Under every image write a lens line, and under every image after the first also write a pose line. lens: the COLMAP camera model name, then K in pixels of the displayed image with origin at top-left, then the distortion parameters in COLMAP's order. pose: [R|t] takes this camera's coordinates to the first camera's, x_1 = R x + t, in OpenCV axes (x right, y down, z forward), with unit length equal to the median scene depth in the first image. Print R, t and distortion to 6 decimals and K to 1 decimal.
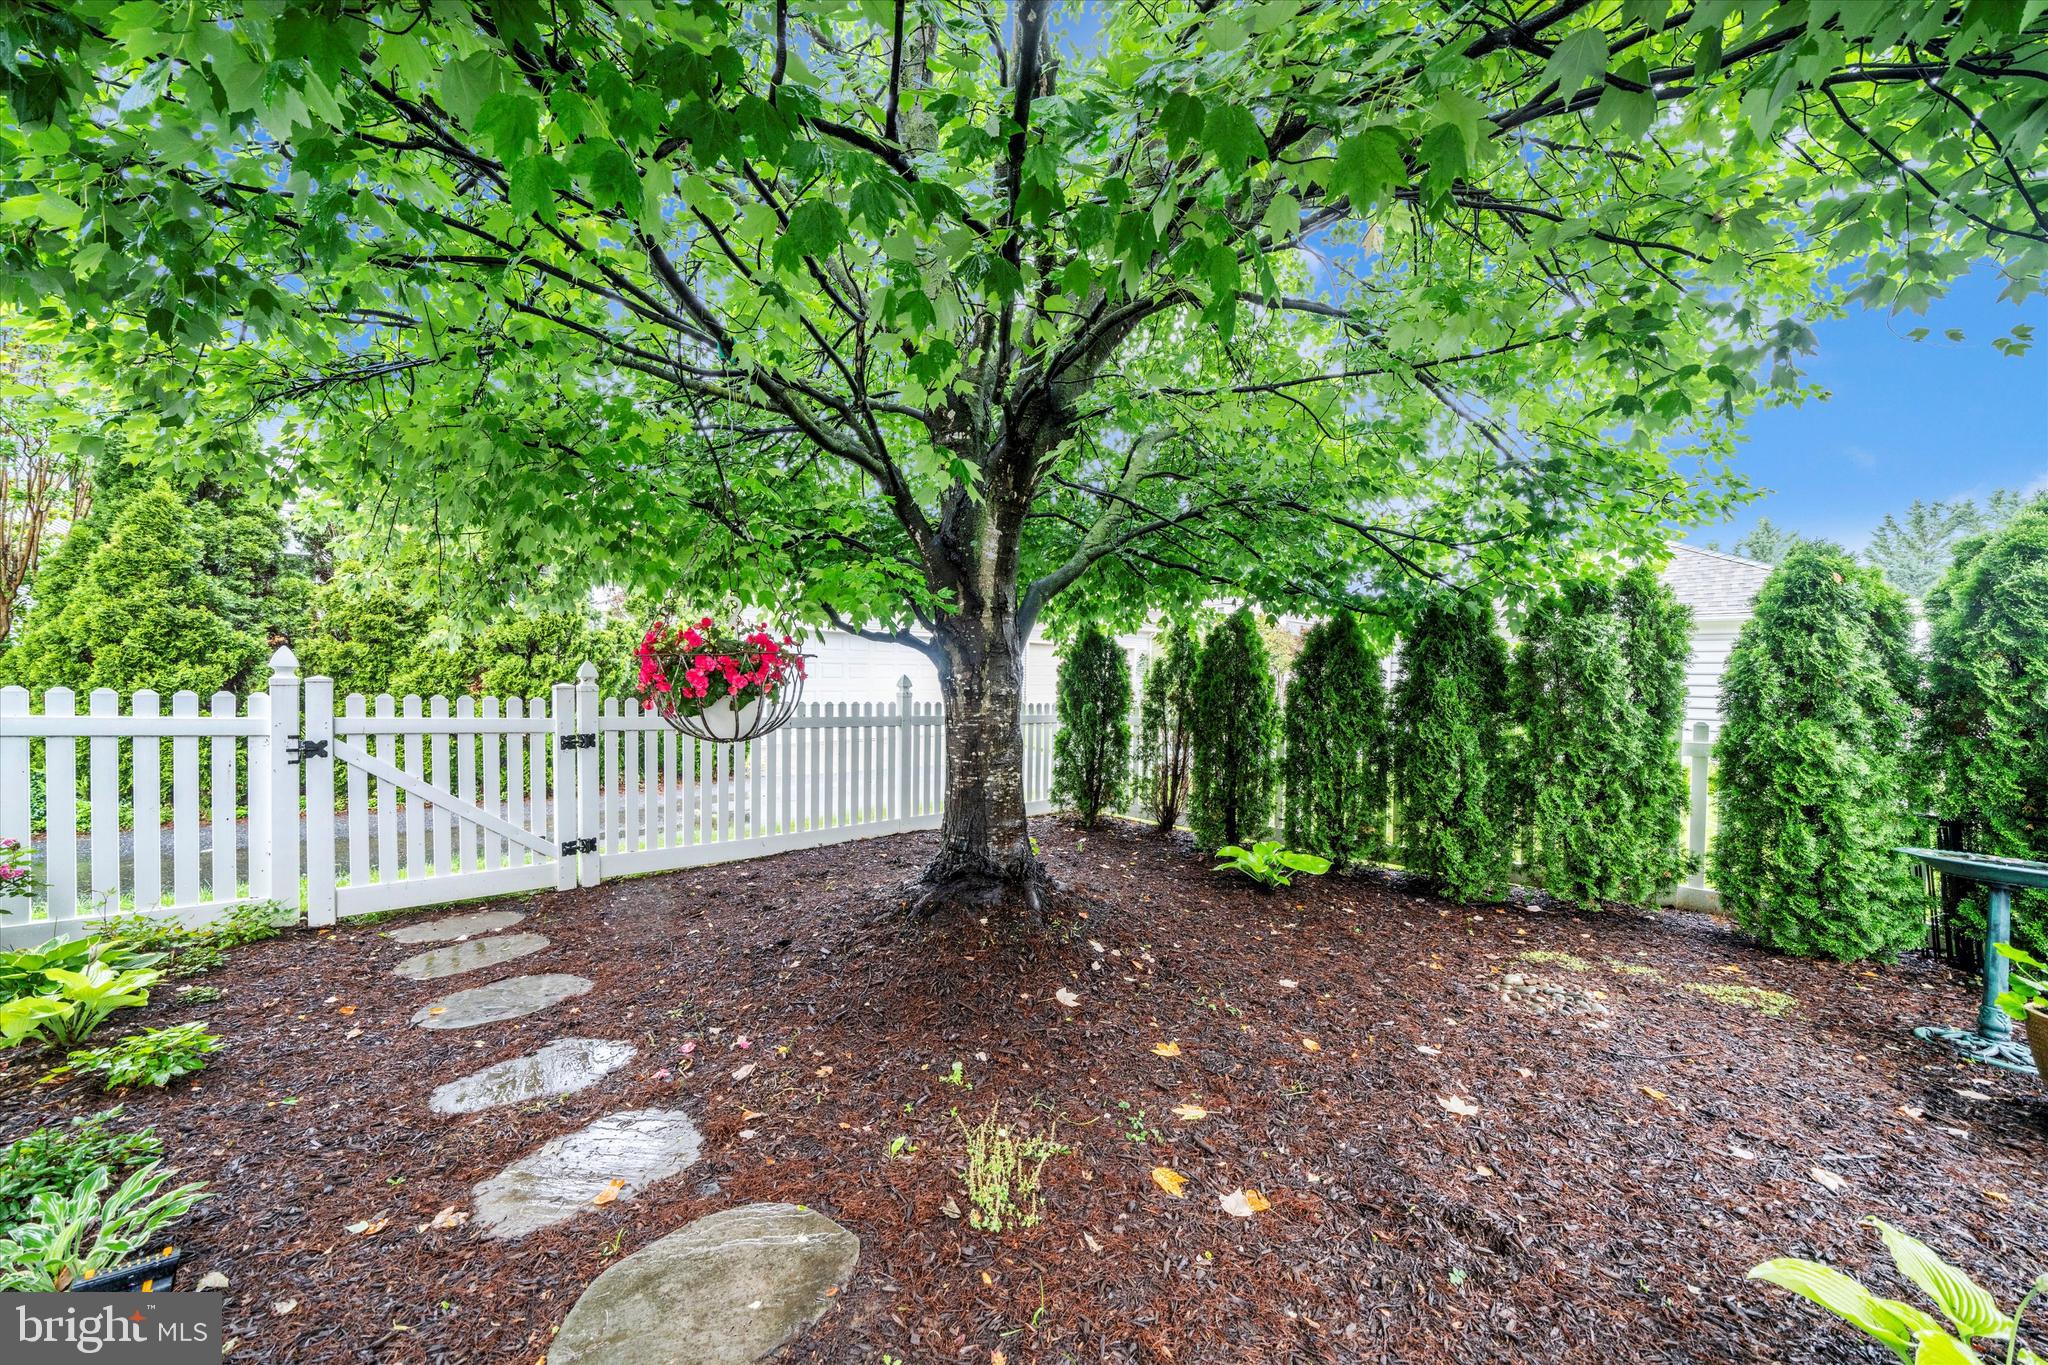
lens RADIAL K [[742.3, 0, 1026.5], [0, 742.3, 685.8], [0, 0, 1]] dist [-0.002444, -0.000010]
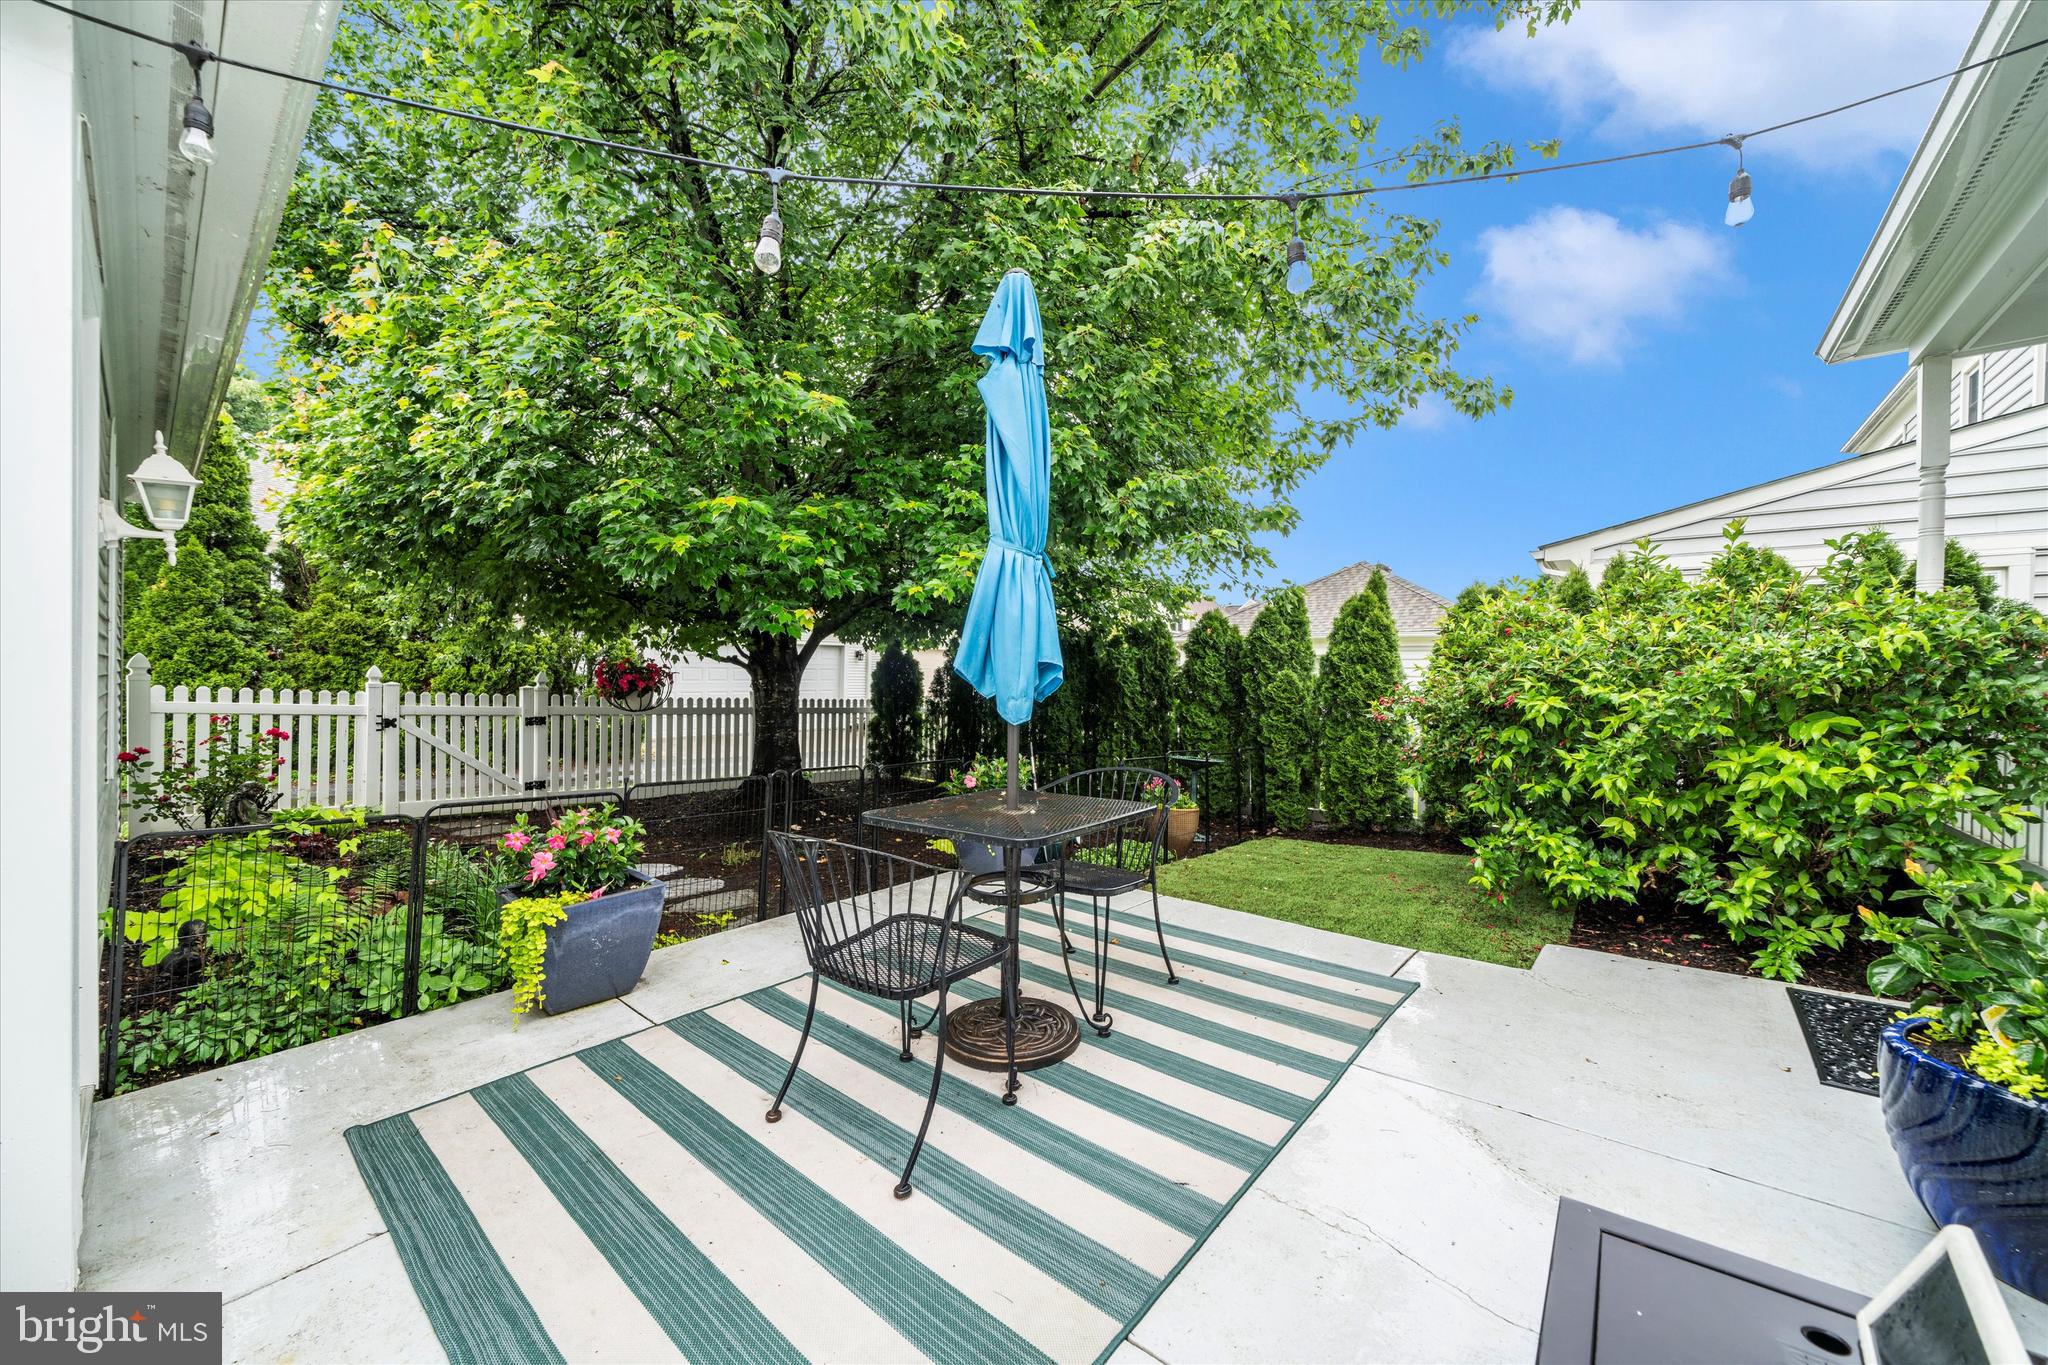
lens RADIAL K [[742.3, 0, 1019.1], [0, 742.3, 669.5], [0, 0, 1]] dist [-0.002444, -0.000010]
pose [[0.993407, -0.000534, 0.114637, 0.194515], [0.003229, 0.999723, -0.023326, 0.001884], [-0.114593, 0.023542, 0.993134, -0.540700]]
